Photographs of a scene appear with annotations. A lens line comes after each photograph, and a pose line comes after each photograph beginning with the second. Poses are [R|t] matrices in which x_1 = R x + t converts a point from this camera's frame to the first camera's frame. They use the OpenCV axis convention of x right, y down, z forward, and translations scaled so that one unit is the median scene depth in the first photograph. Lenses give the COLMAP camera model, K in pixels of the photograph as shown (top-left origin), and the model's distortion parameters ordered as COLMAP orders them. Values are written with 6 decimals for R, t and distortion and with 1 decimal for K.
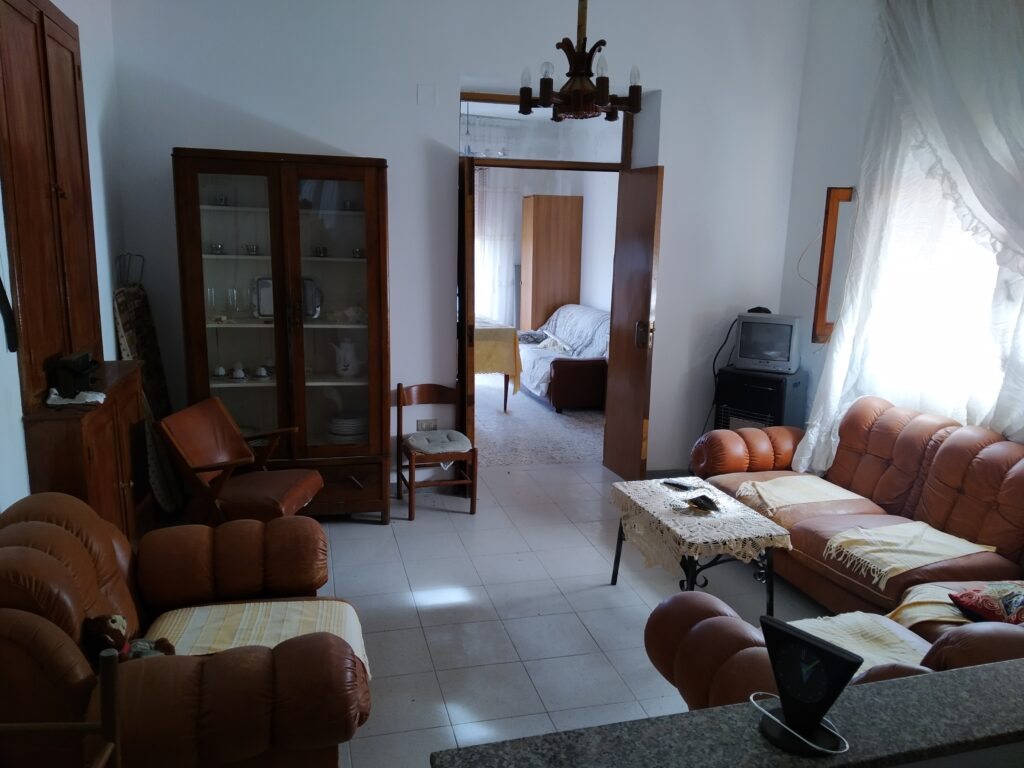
lens RADIAL K [[789.9, 0, 512.0], [0, 789.9, 384.0], [0, 0, 1]] dist [0.000860, -0.001621]
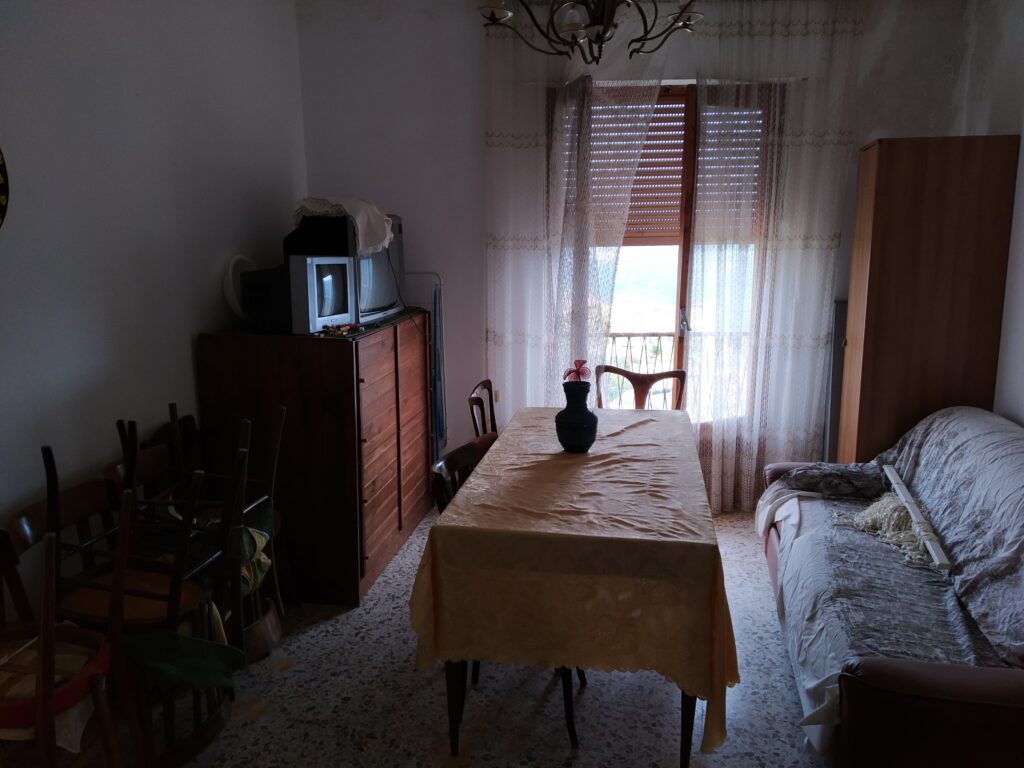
lens RADIAL K [[789.9, 0, 512.0], [0, 789.9, 384.0], [0, 0, 1]] dist [0.000860, -0.001621]
pose [[0.885516, 0.058591, -0.460900, 0.054858], [-0.062773, 0.998008, 0.006267, -0.100017], [0.460349, 0.023382, 0.887430, 0.539803]]
